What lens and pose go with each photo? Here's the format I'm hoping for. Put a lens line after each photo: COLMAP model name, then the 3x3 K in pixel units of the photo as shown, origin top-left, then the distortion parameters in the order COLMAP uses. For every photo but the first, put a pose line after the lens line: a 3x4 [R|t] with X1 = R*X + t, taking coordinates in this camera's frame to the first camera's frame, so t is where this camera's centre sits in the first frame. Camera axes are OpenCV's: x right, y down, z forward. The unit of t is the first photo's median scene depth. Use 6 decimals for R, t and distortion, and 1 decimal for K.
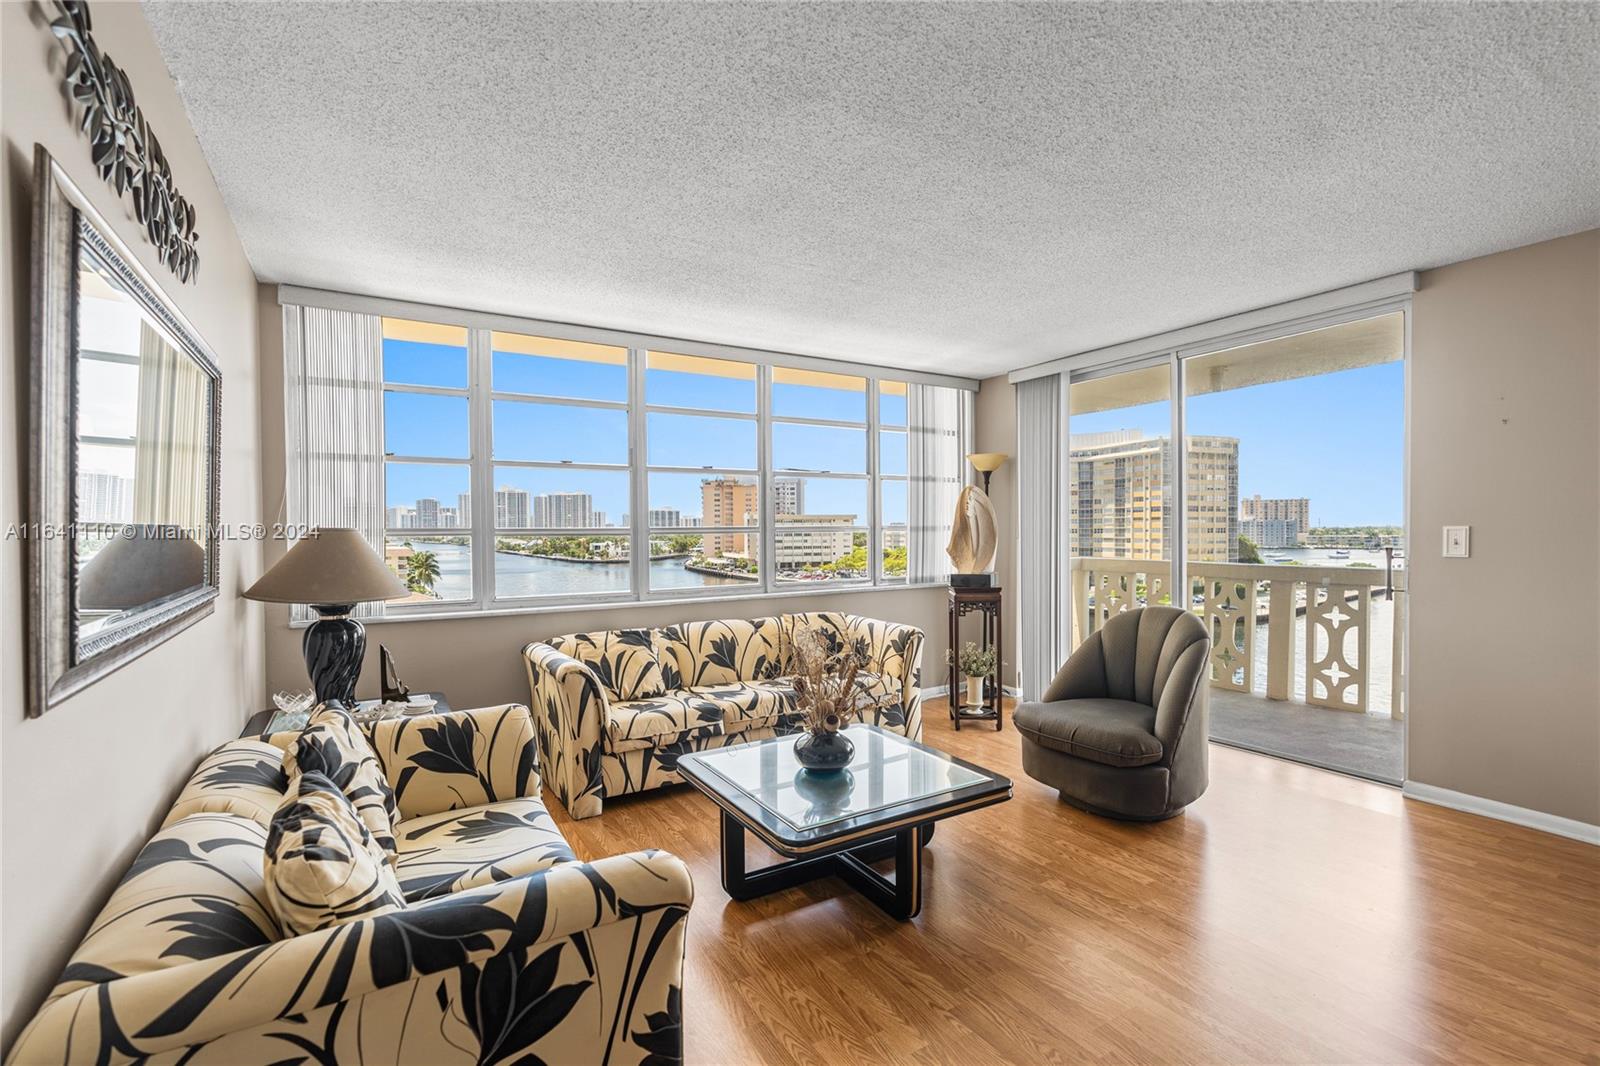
lens RADIAL K [[727.6, 0, 813.6], [0, 727.6, 546.3], [0, 0, 1]] dist [-0.010591, 0.004528]
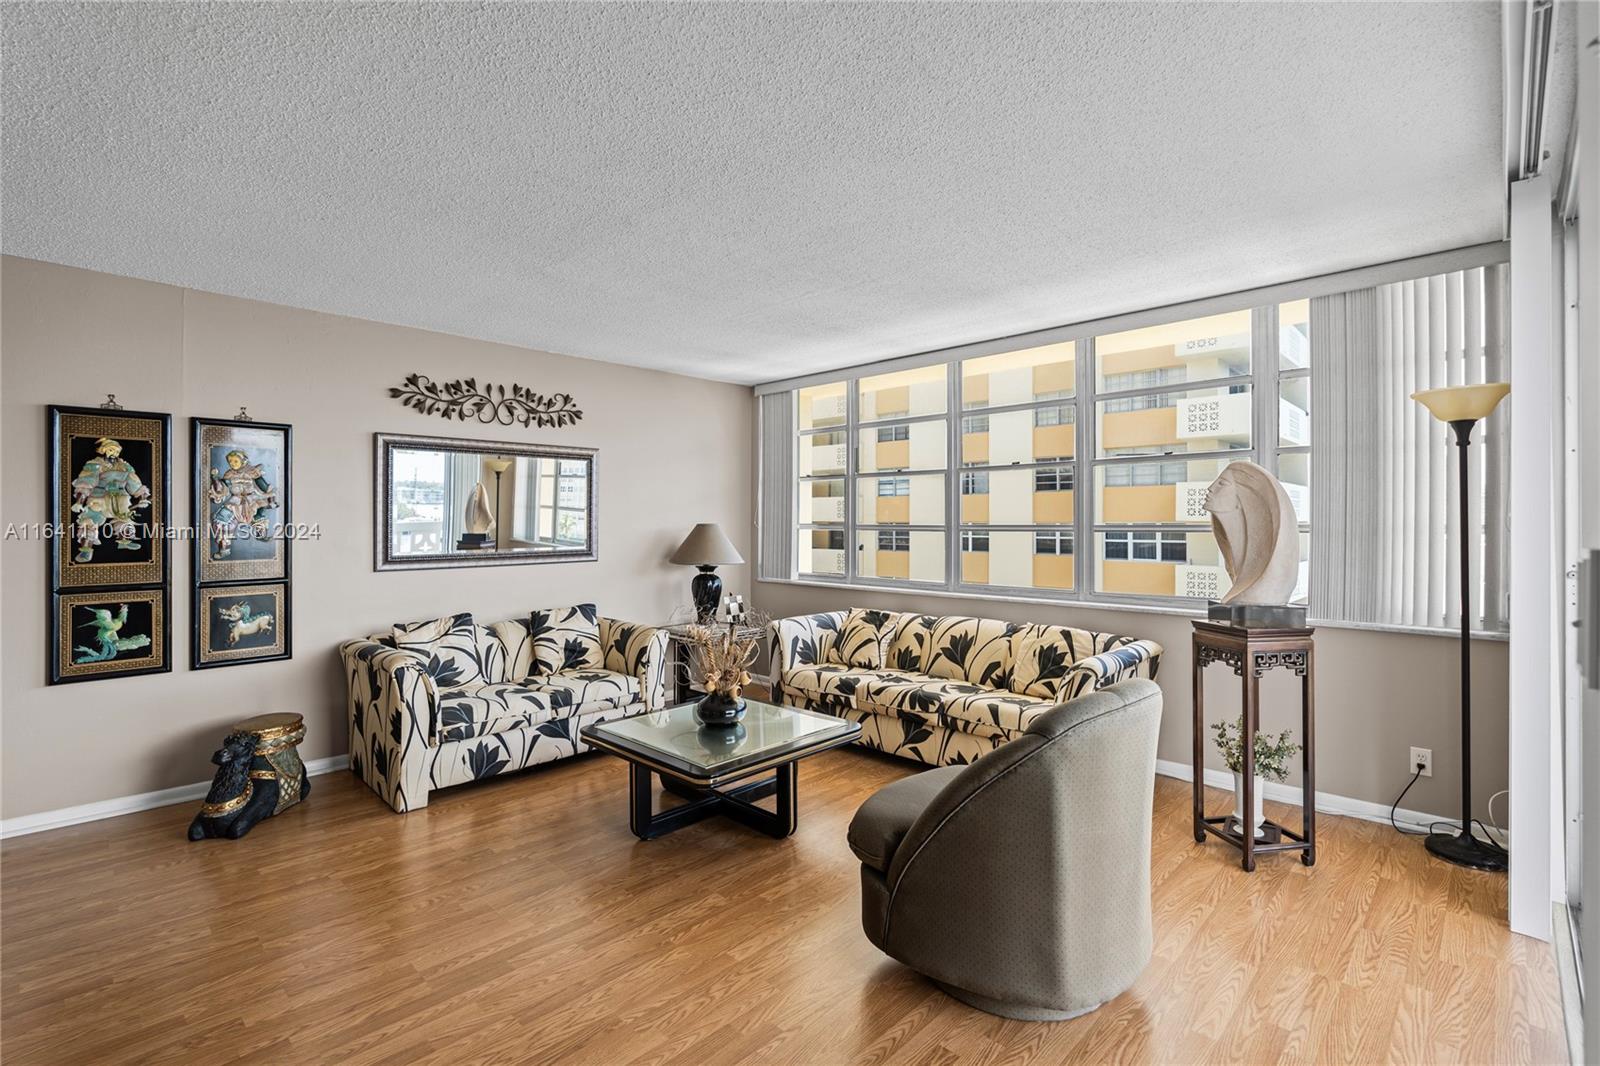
lens RADIAL K [[727.6, 0, 807.9], [0, 727.6, 526.2], [0, 0, 1]] dist [-0.010591, 0.004528]
pose [[0.243943, 0.007614, -0.969760, 0.905464], [-0.025614, 0.999671, 0.001406, -0.023509], [0.969451, 0.024496, 0.244058, 0.612958]]
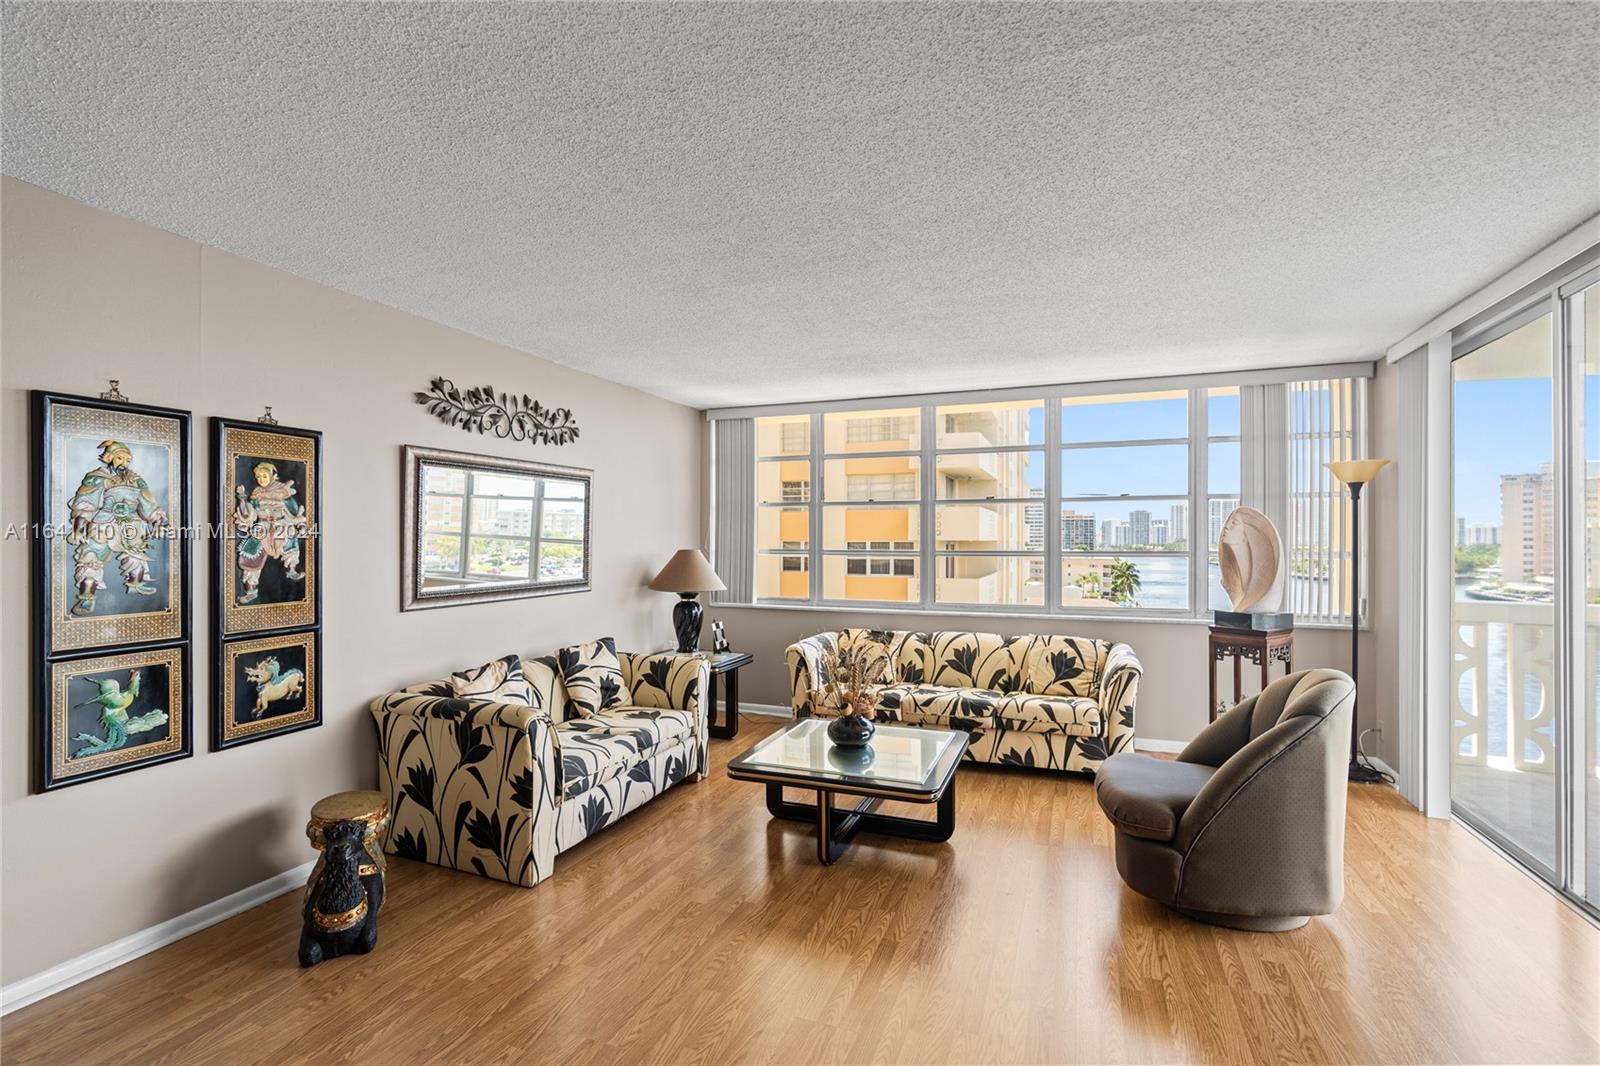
lens RADIAL K [[727.6, 0, 805.9], [0, 727.6, 539.5], [0, 0, 1]] dist [-0.010591, 0.004528]
pose [[0.603121, 0.004642, -0.797636, 0.722579], [-0.024044, 0.999634, -0.012363, -0.027980], [0.797287, 0.026635, 0.603012, 0.114675]]
